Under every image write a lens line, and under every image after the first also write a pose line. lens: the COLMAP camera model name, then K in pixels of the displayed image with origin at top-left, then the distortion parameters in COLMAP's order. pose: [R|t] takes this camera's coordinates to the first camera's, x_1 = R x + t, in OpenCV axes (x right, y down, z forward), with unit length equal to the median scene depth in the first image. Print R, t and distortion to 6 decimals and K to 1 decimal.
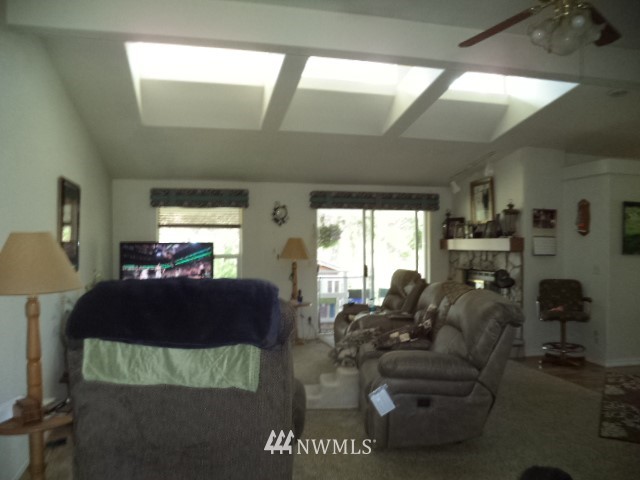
lens RADIAL K [[536.3, 0, 336.1], [0, 536.3, 239.6], [0, 0, 1]] dist [0.049121, 0.002086]
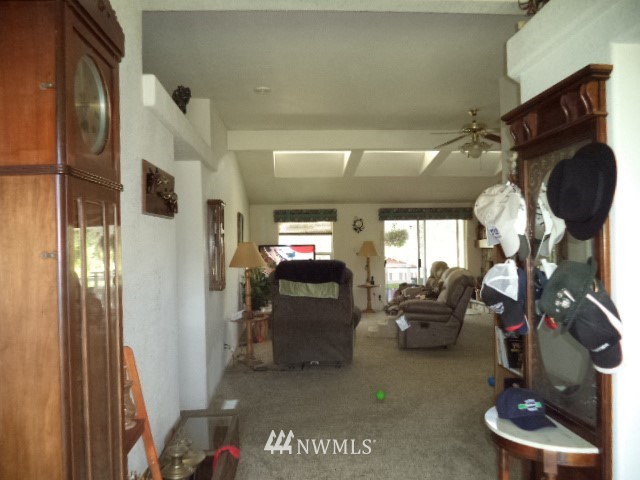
lens RADIAL K [[493.8, 0, 315.8], [0, 493.8, 237.6], [0, 0, 1]] dist [-0.064851, 0.007067]
pose [[0.977731, -0.017660, -0.209117, 0.065298], [0.016508, 0.999837, -0.007253, -0.005242], [0.209211, 0.003639, 0.977864, -0.353741]]
